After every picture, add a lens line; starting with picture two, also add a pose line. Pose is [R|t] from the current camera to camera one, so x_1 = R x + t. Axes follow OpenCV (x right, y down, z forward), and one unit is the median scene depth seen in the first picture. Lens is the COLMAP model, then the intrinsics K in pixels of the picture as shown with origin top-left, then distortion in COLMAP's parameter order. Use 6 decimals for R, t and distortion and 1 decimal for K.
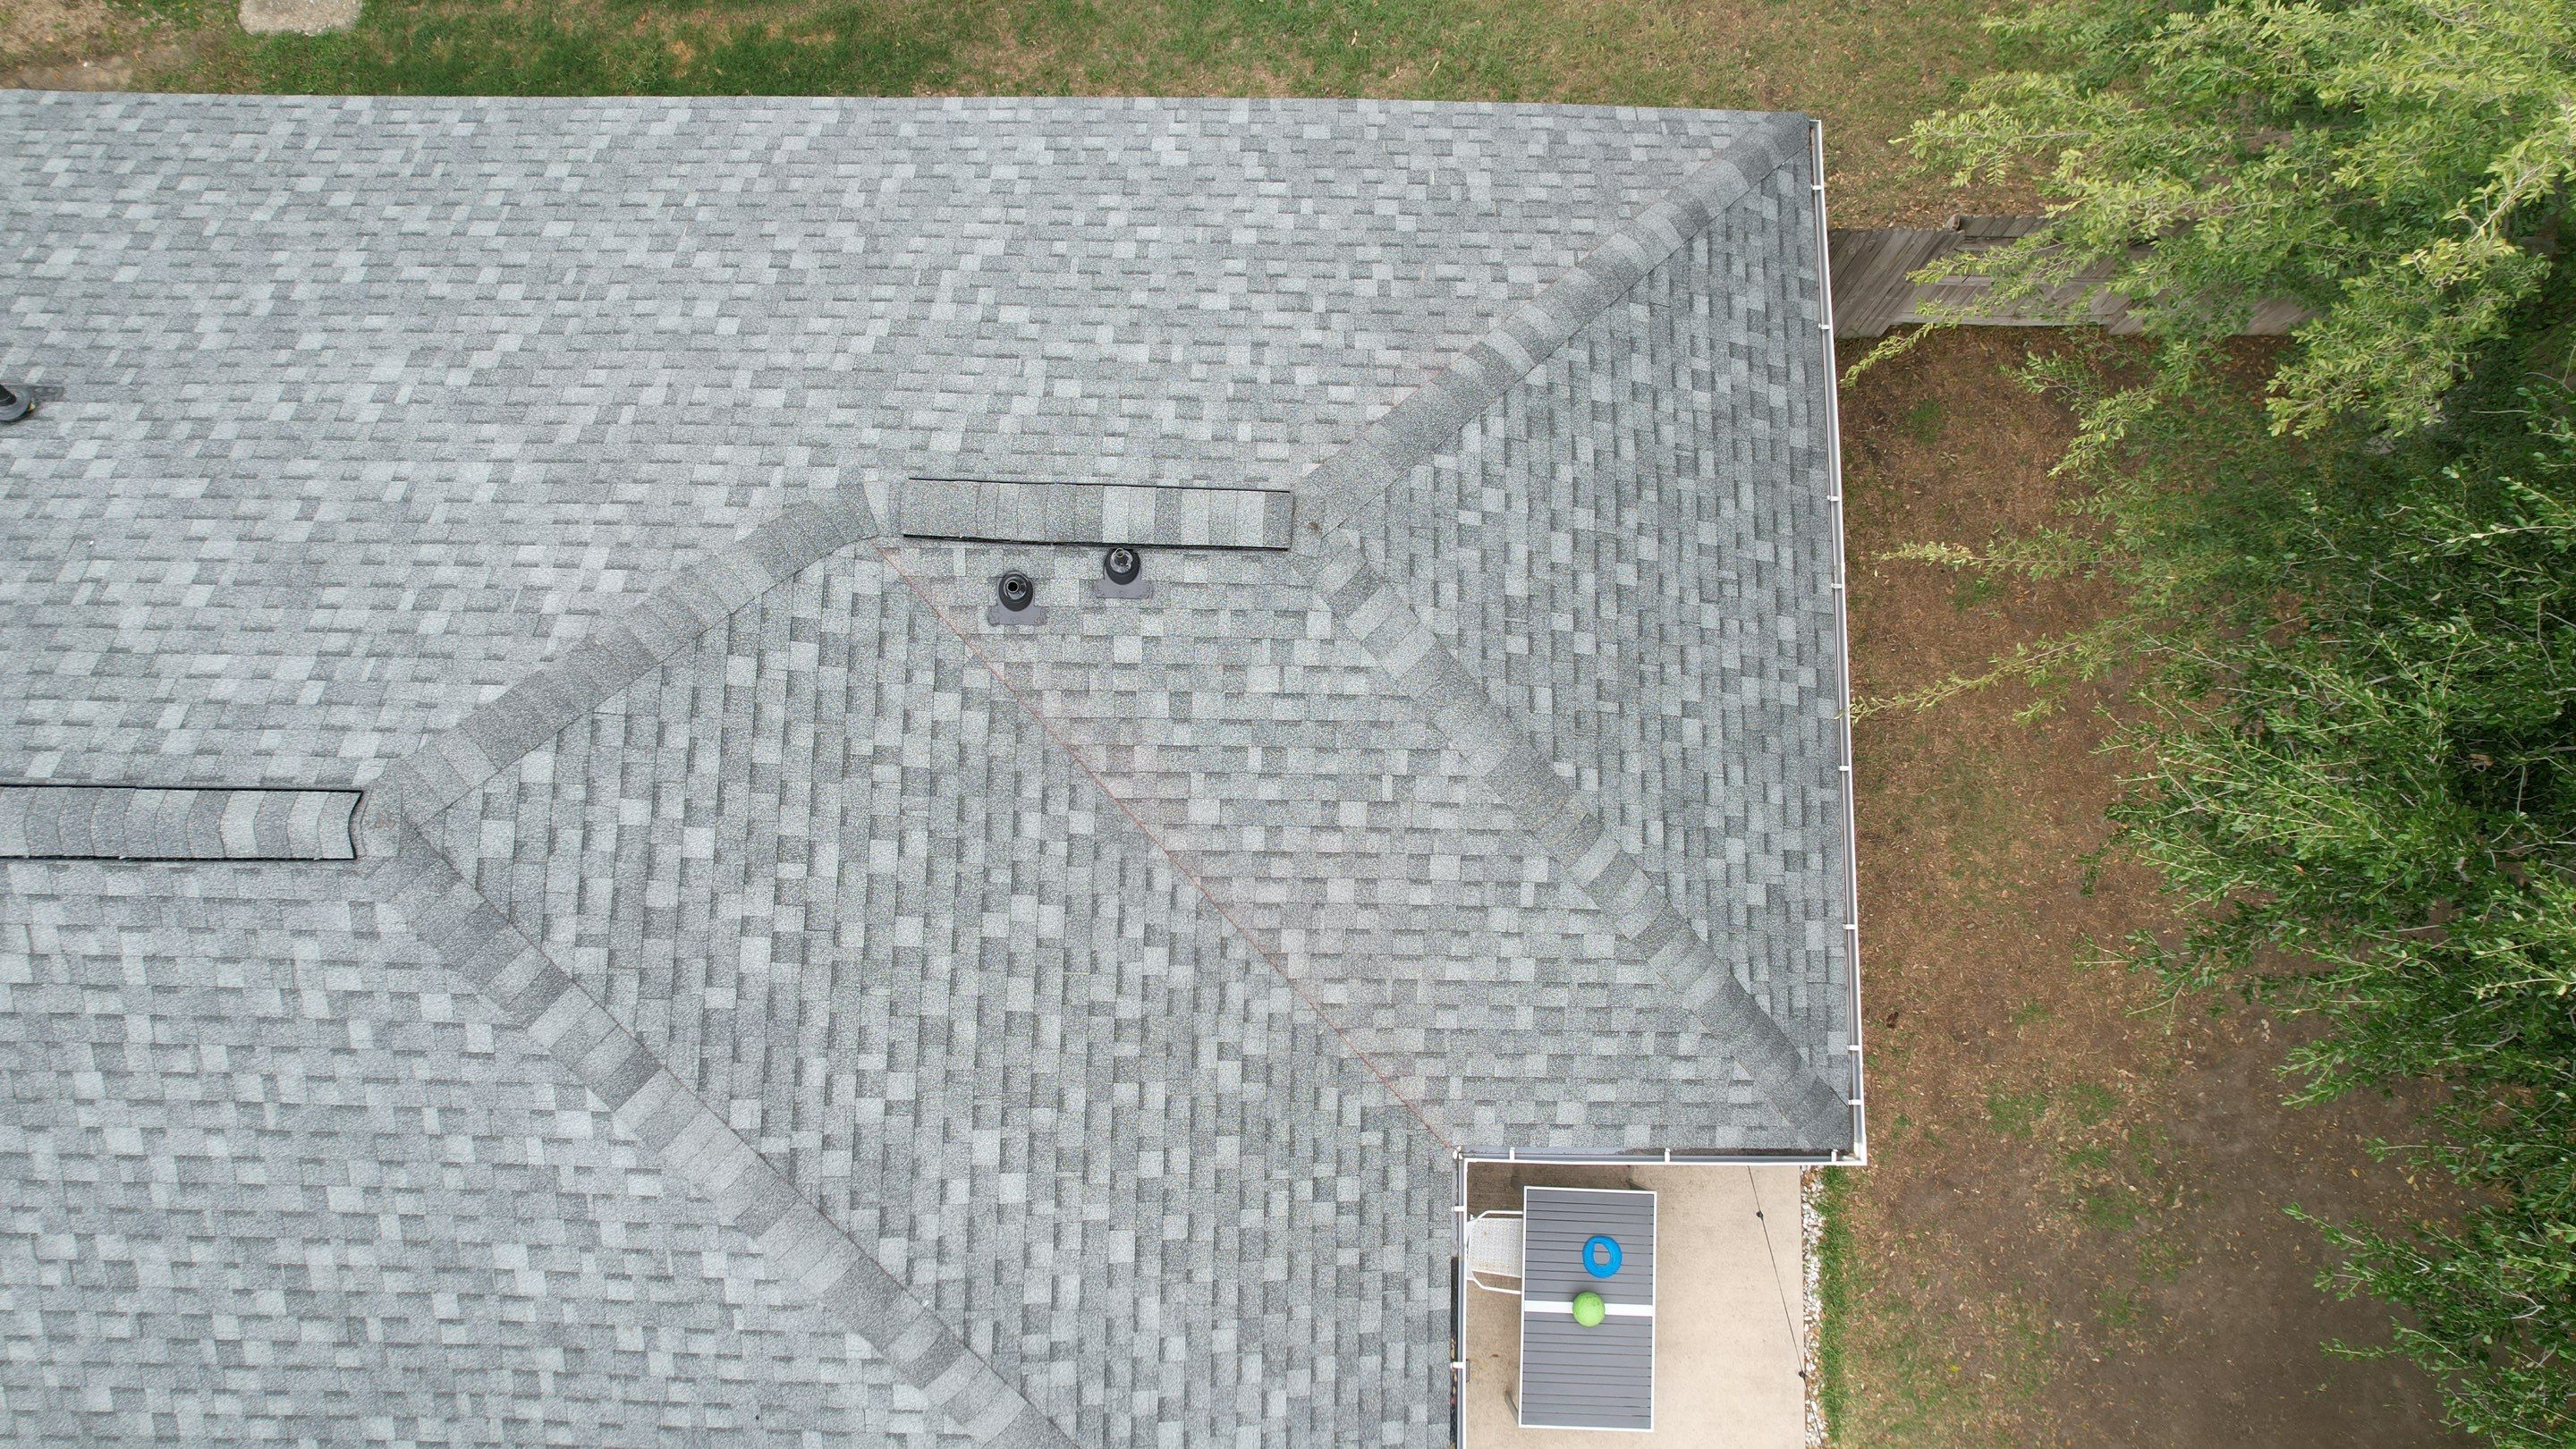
lens RADIAL K [[1641.9, 0, 1275.1], [0, 1641.9, 712.6], [0, 0, 1]] dist [-0.074578, 0.074512]
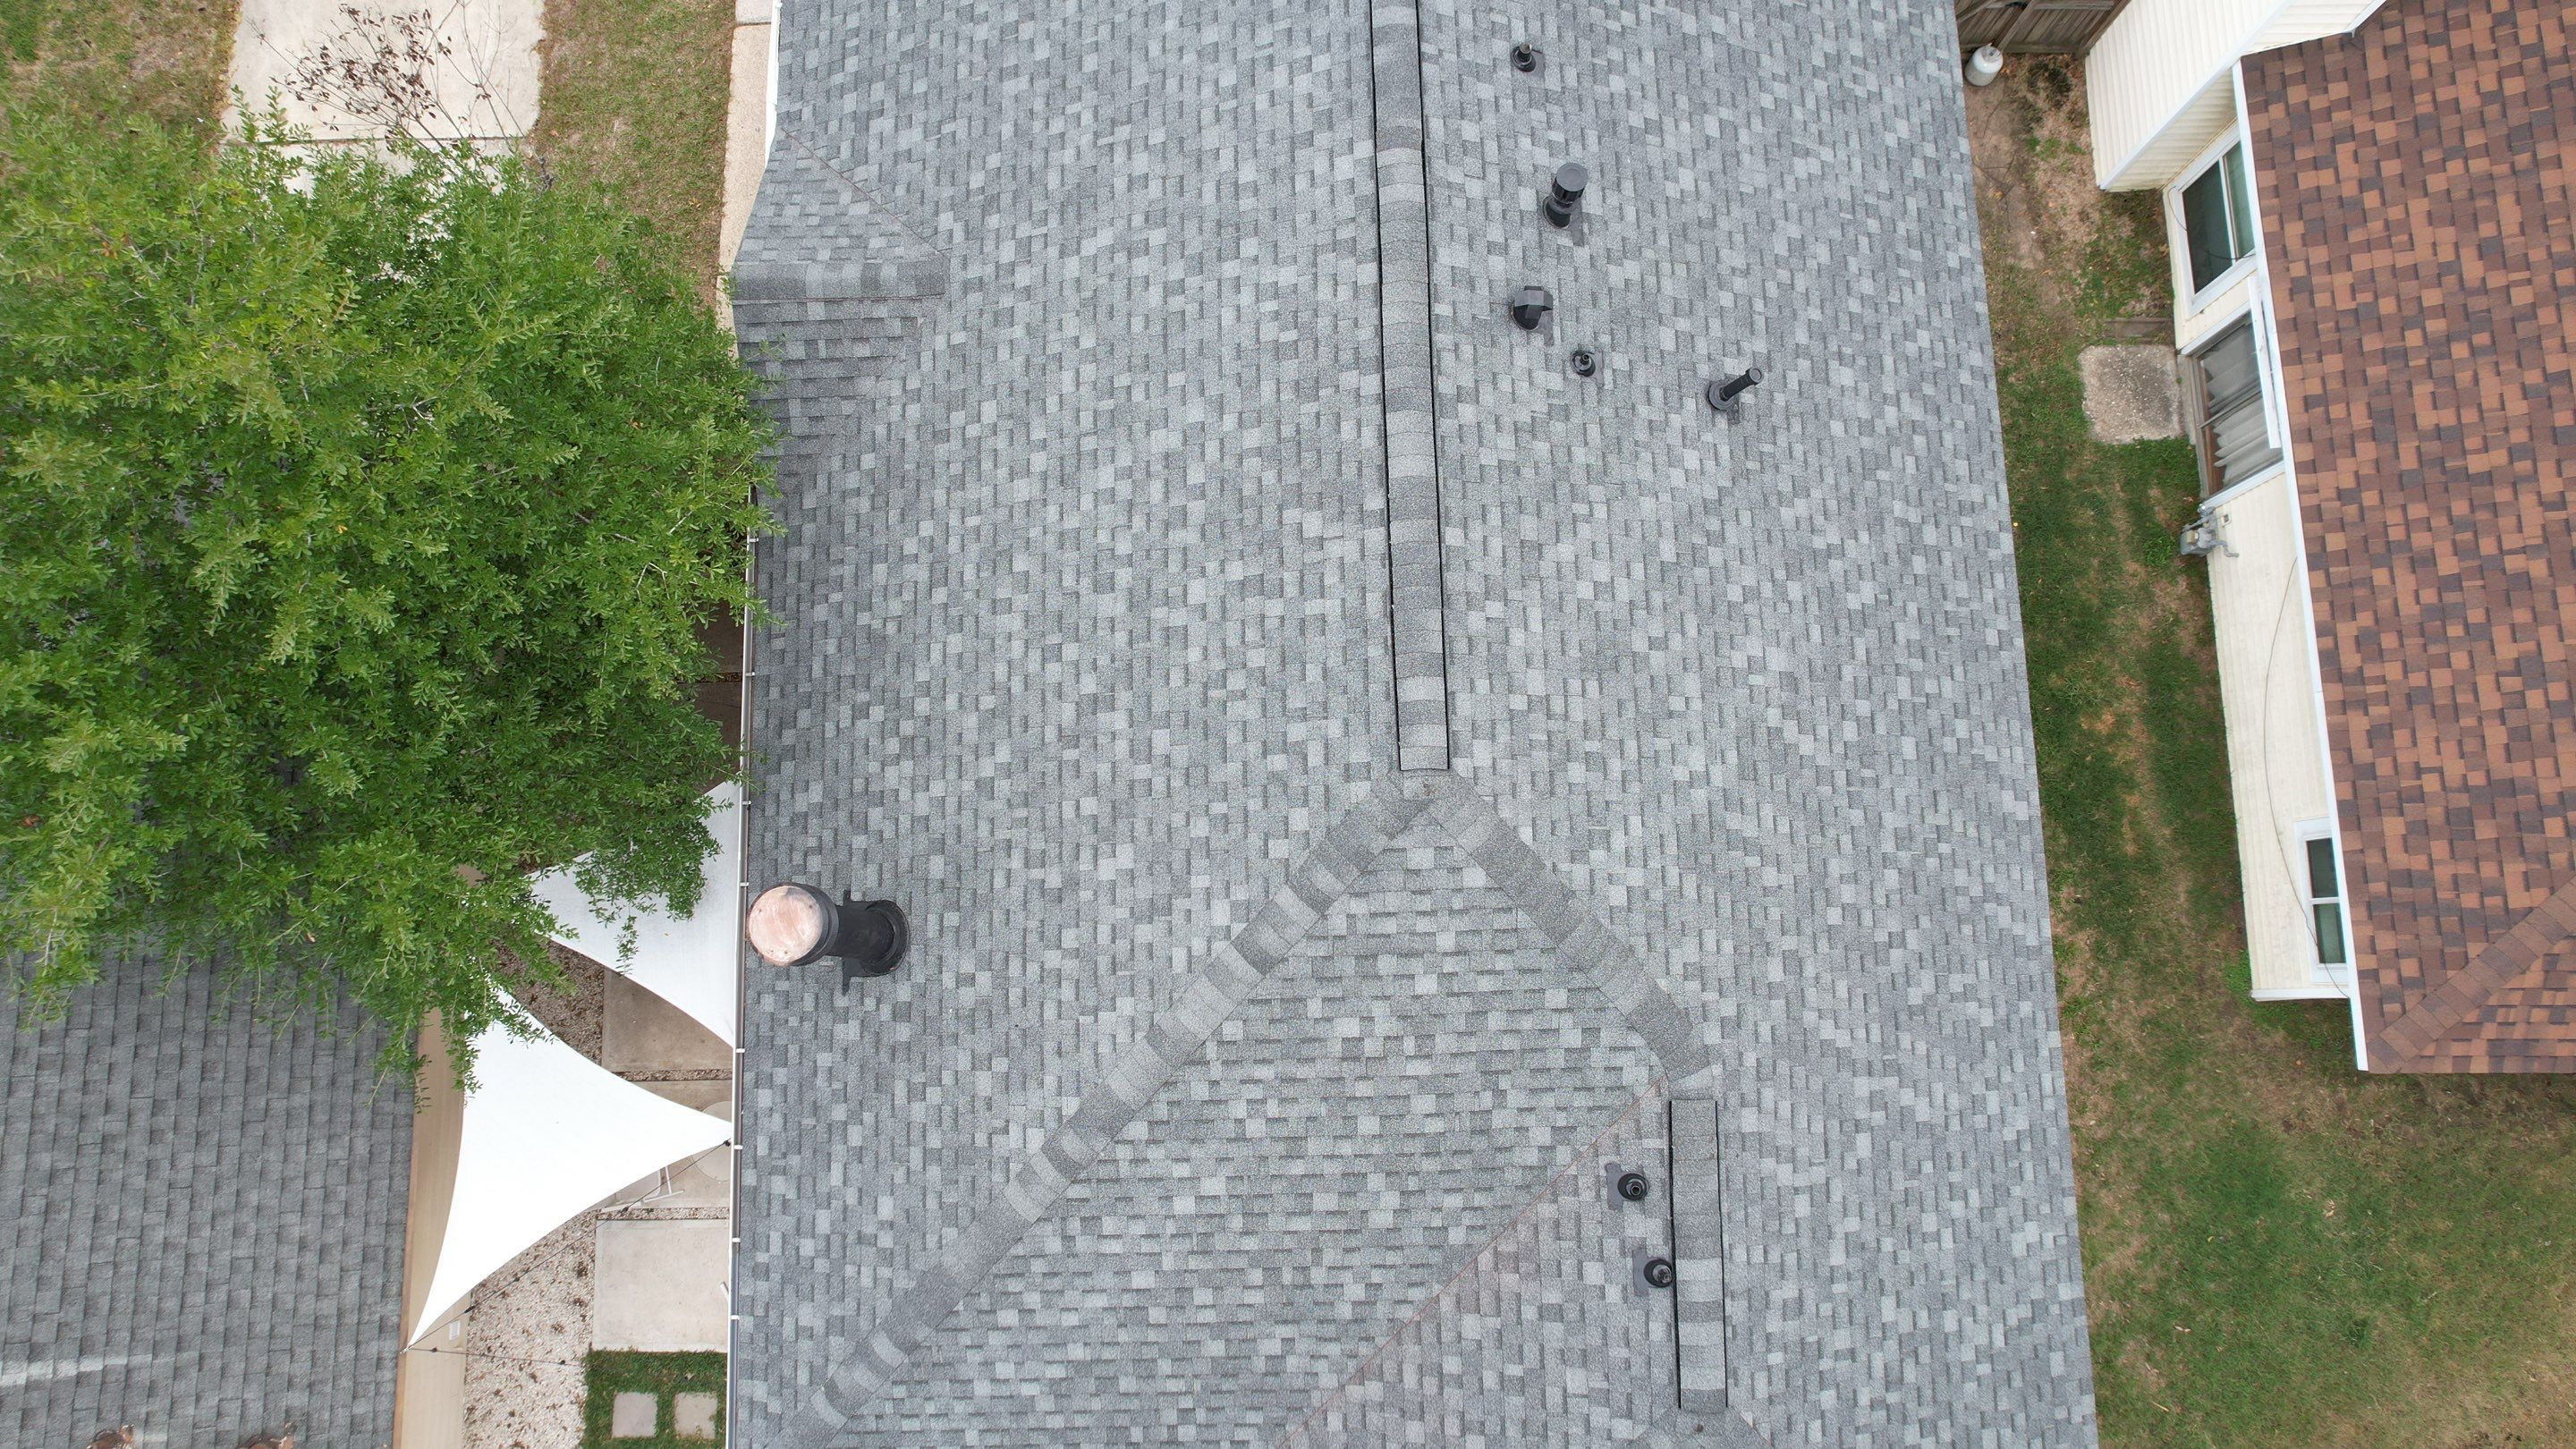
lens RADIAL K [[1623.1, 0, 1287.9], [0, 1623.1, 710.3], [0, 0, 1]] dist [-0.049942, 0.026059]
pose [[0.042008, 0.987062, -0.154740, -0.341306], [-0.983305, 0.068290, 0.168667, -0.045942], [0.177052, 0.145072, 0.973451, -0.337943]]
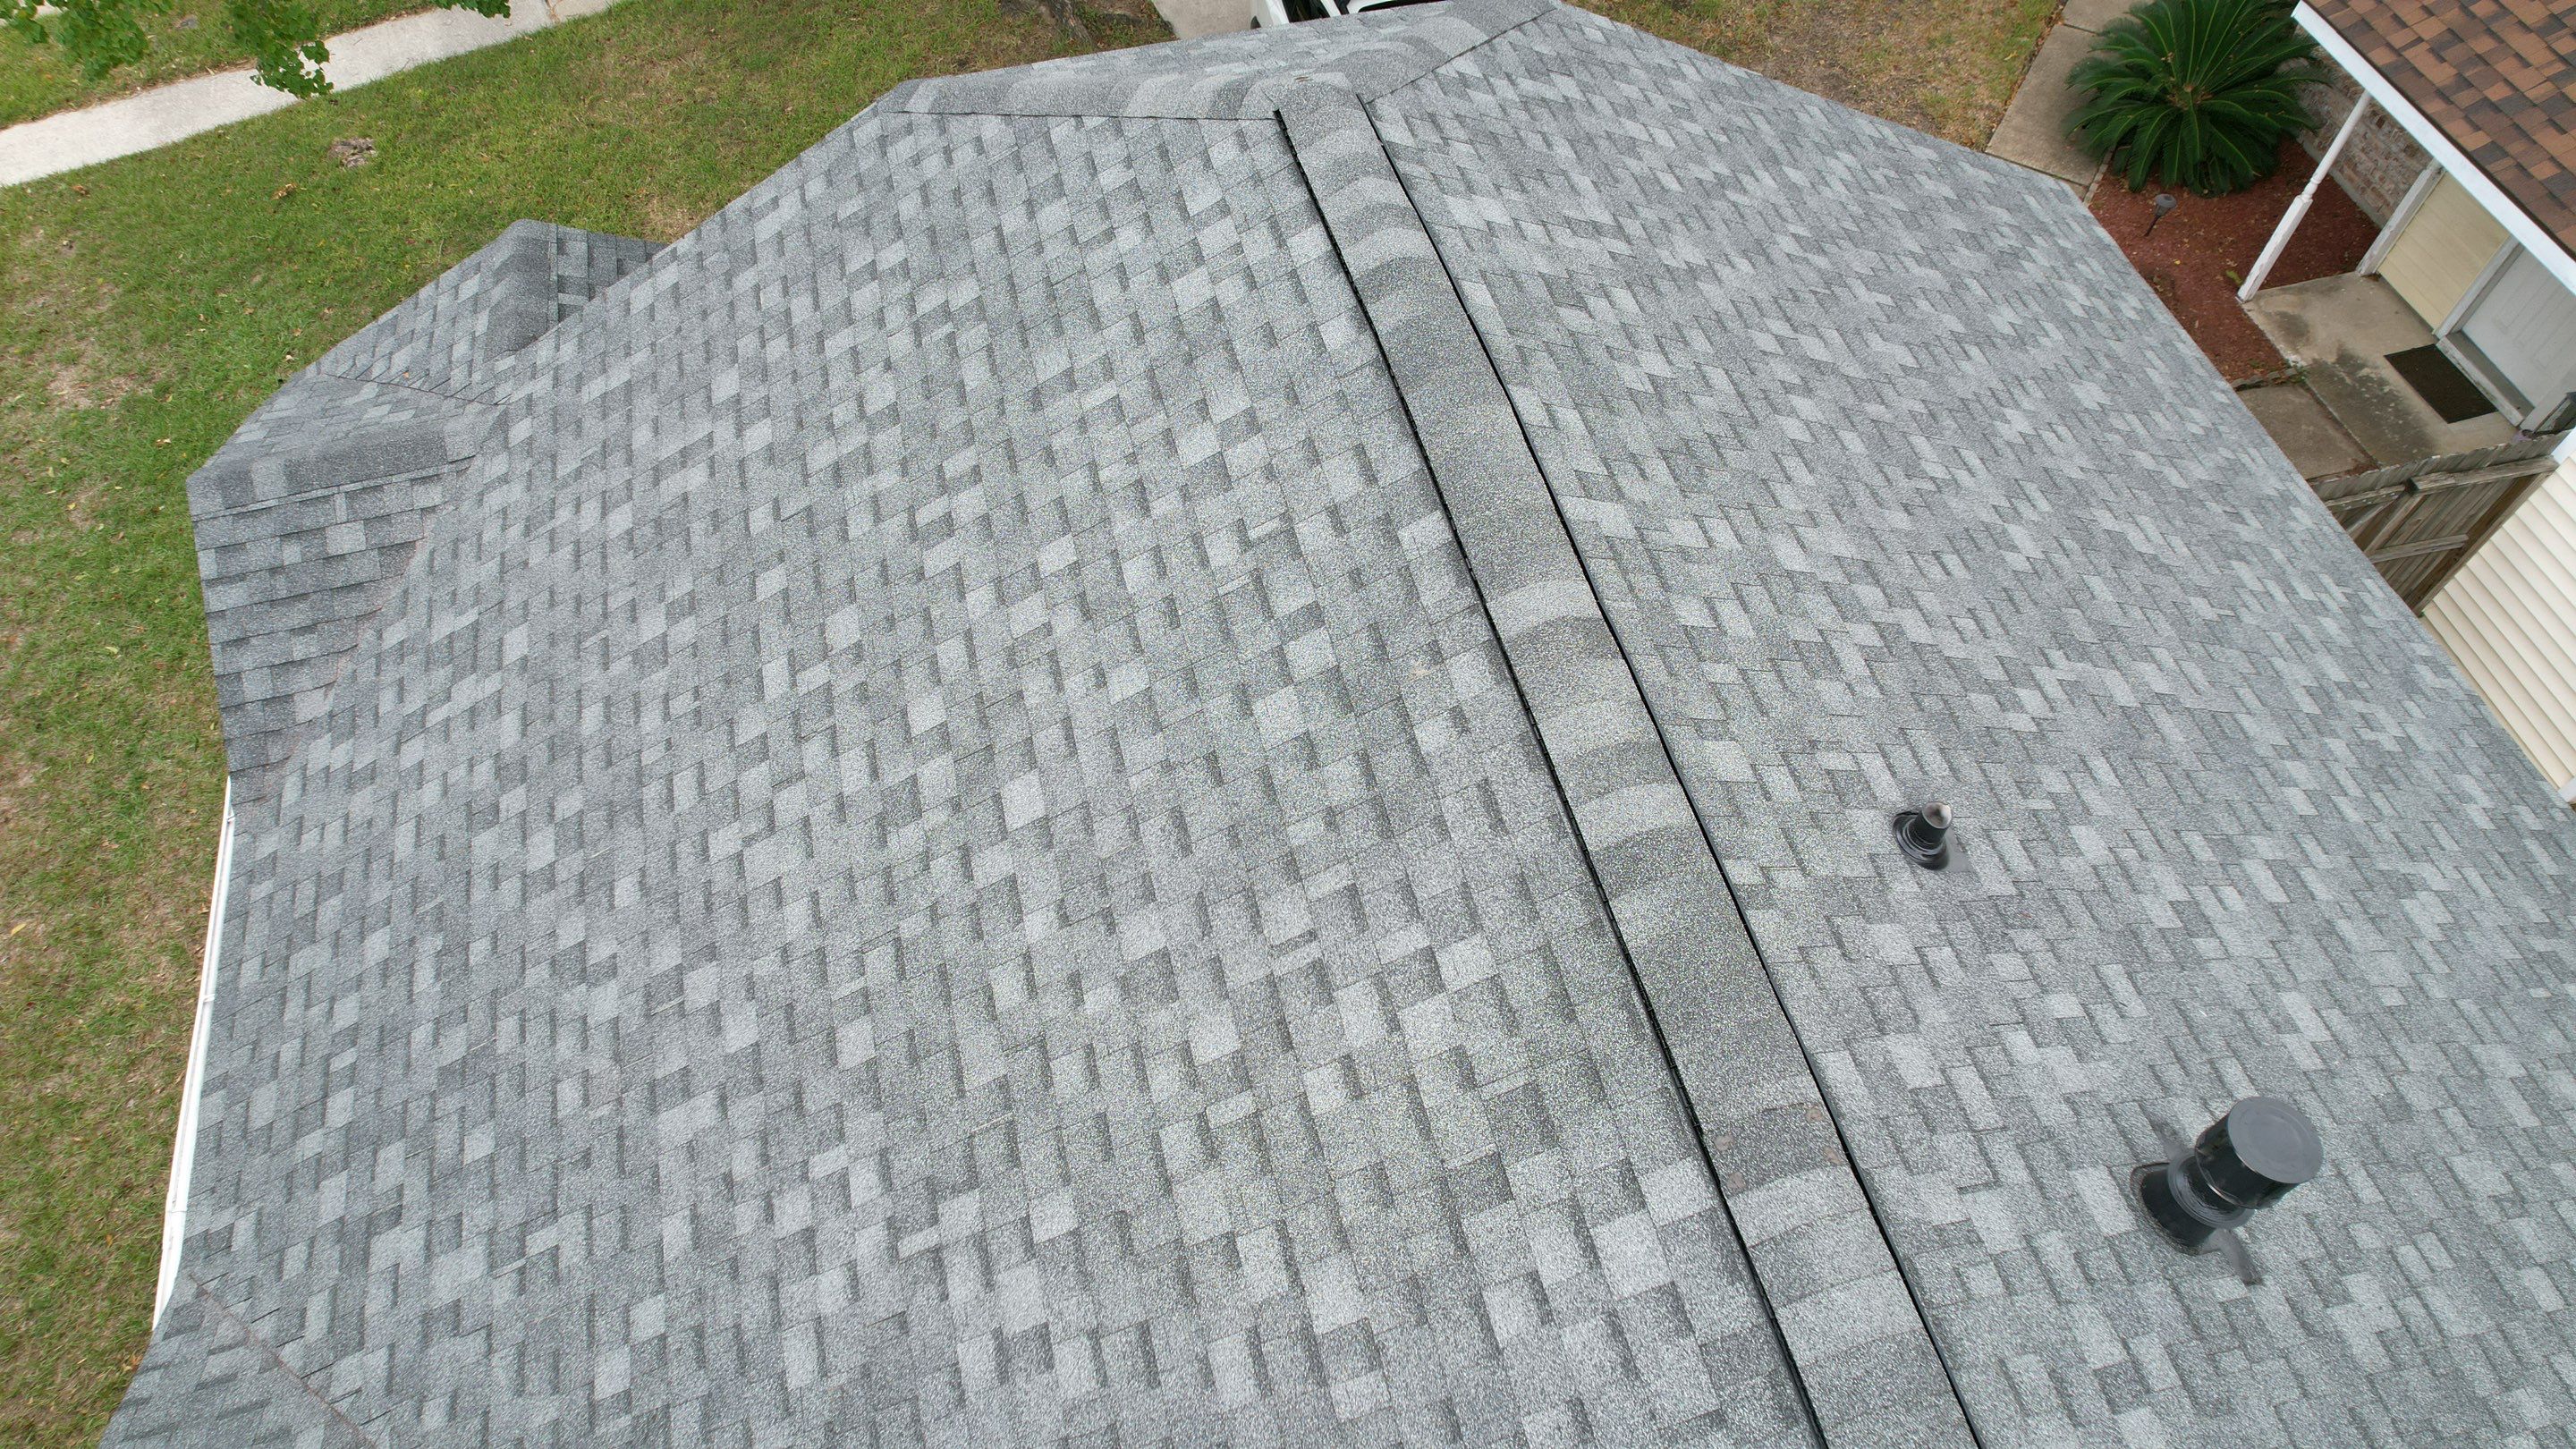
lens RADIAL K [[1648.3, 0, 1285.0], [0, 1648.3, 713.0], [0, 0, 1]] dist [-0.083570, 0.077190]
pose [[0.264829, 0.805638, -0.529918, -0.872478], [-0.949453, 0.313898, 0.002728, 0.138897], [0.168538, 0.502409, 0.848045, 0.393303]]
